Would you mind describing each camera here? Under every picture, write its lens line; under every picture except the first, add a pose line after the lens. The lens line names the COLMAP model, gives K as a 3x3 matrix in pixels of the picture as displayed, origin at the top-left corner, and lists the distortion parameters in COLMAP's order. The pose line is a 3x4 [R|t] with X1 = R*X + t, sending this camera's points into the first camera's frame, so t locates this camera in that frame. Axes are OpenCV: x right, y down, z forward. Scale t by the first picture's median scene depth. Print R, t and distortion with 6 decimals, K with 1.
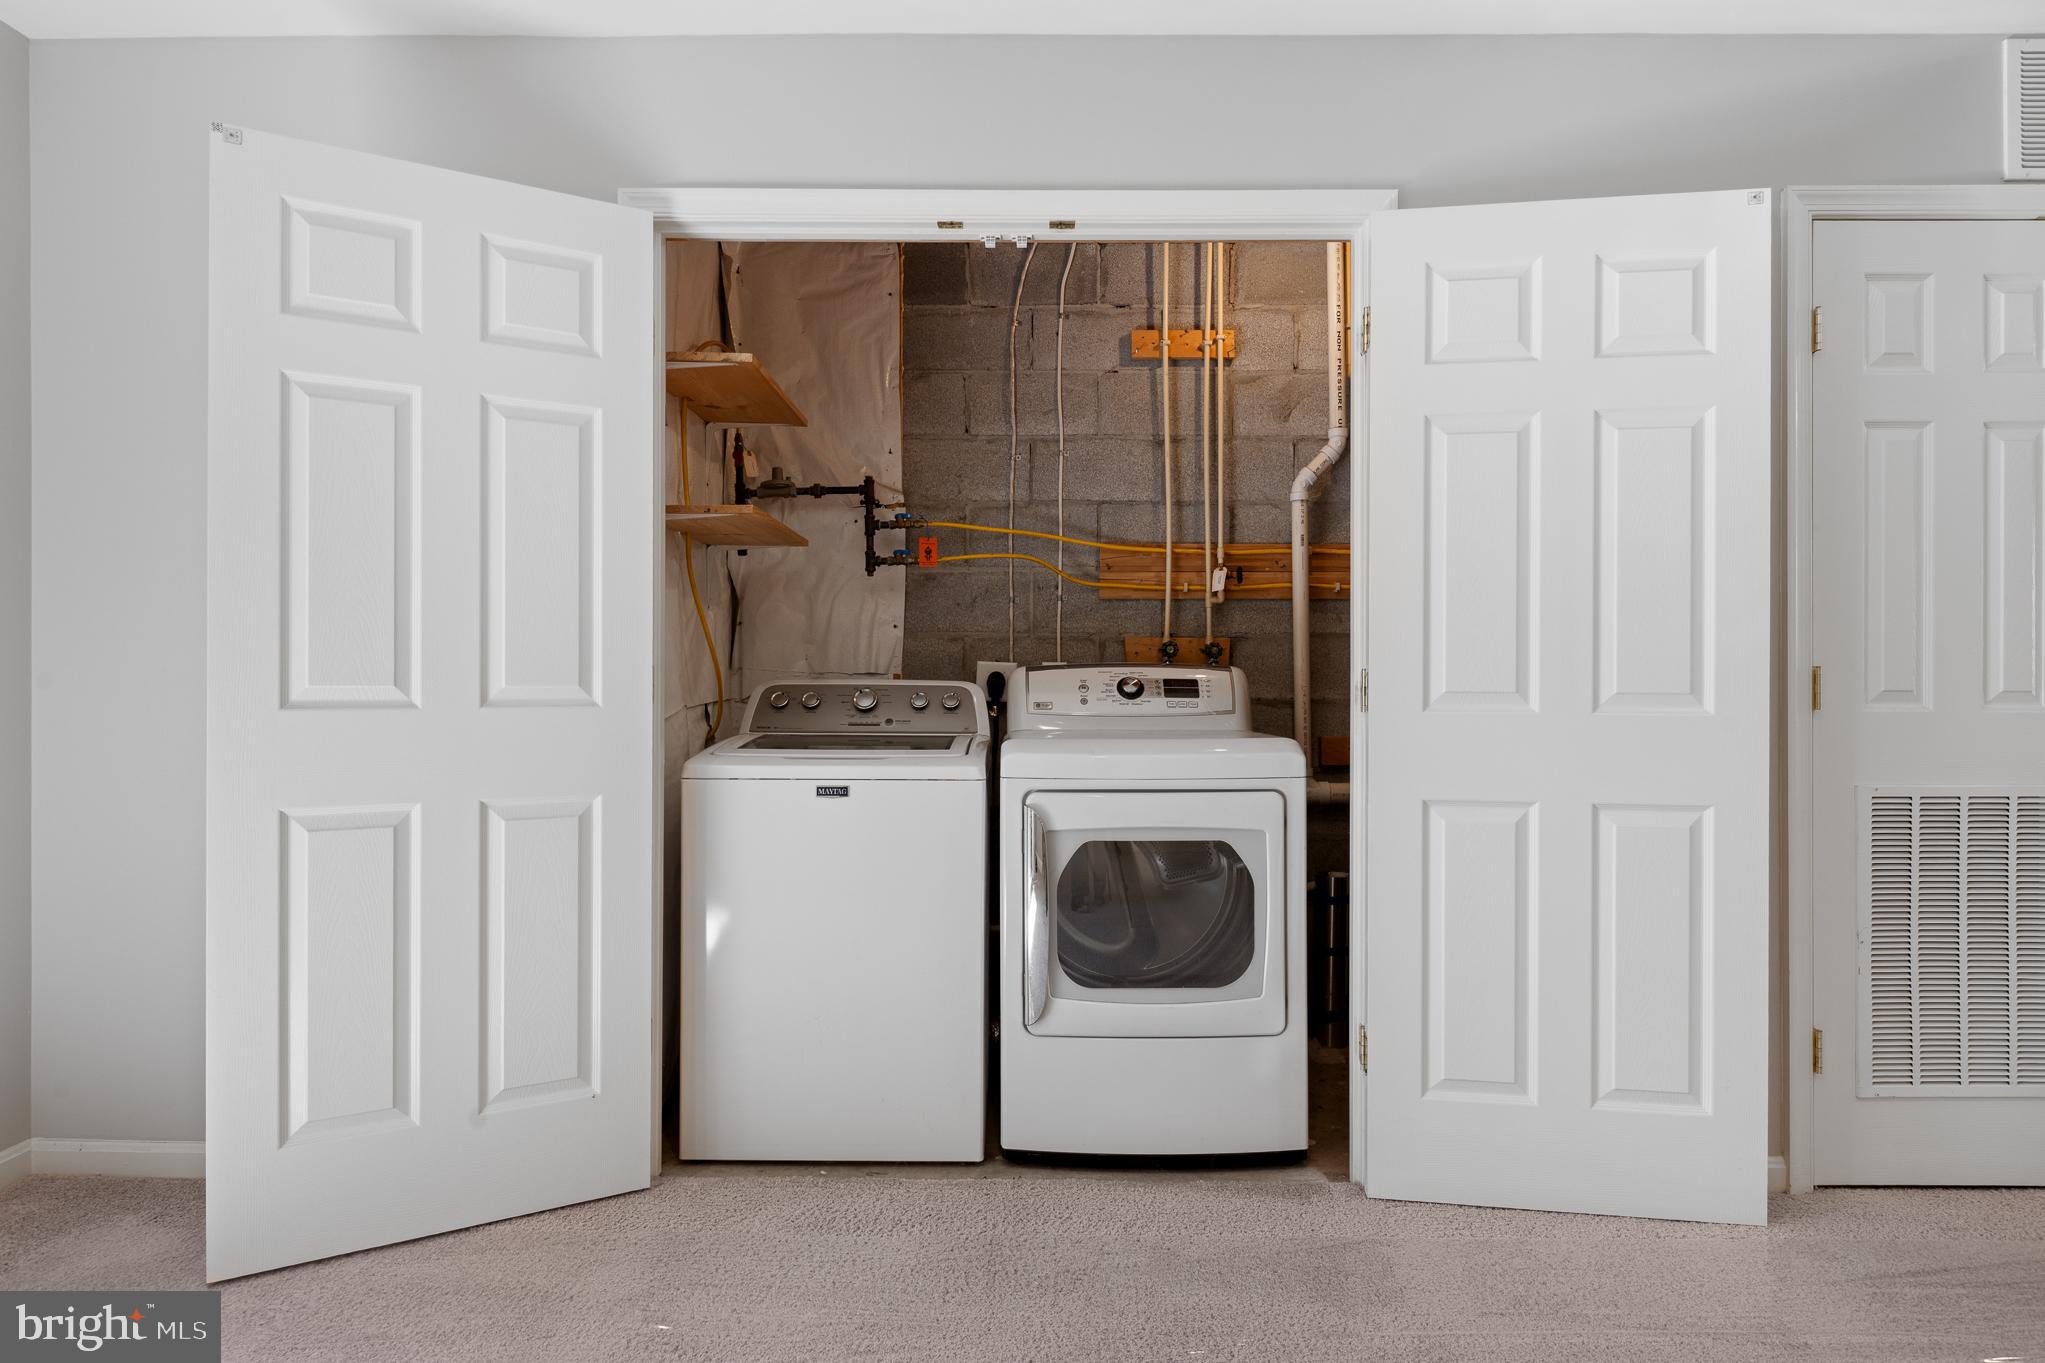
lens RADIAL K [[1097.1, 0, 1026.5], [0, 1097.1, 690.5], [0, 0, 1]] dist [0.005564, -0.005570]
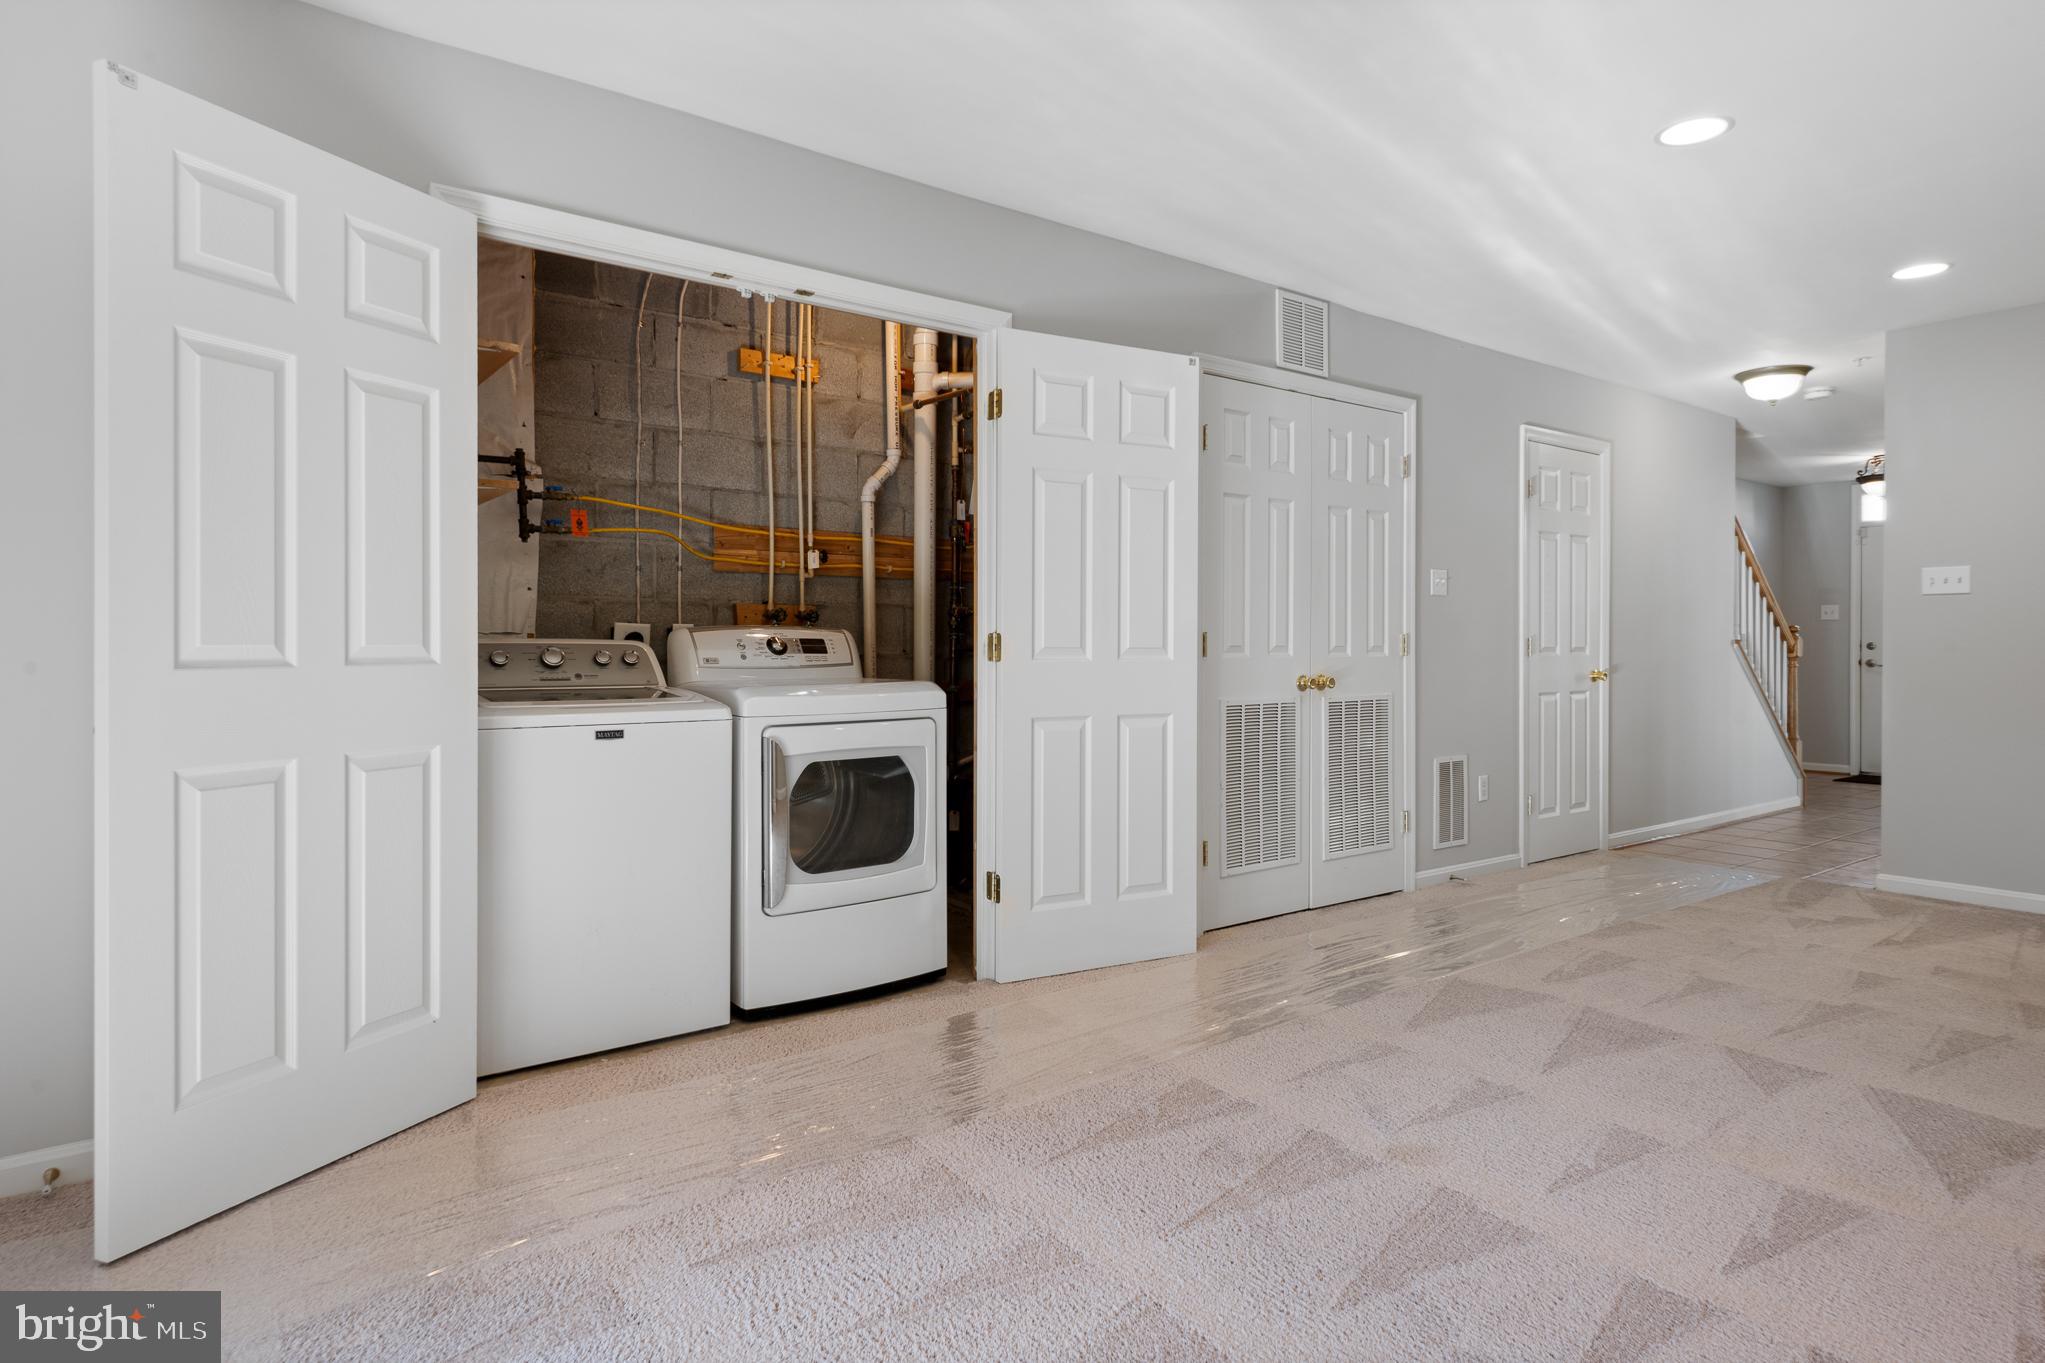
lens RADIAL K [[1097.1, 0, 1012.8], [0, 1097.1, 663.2], [0, 0, 1]] dist [0.005564, -0.005570]
pose [[0.800711, -0.012141, 0.598928, -0.533404], [0.004196, 0.999884, 0.014660, 0.000400], [-0.599036, -0.009225, 0.800669, -0.195723]]
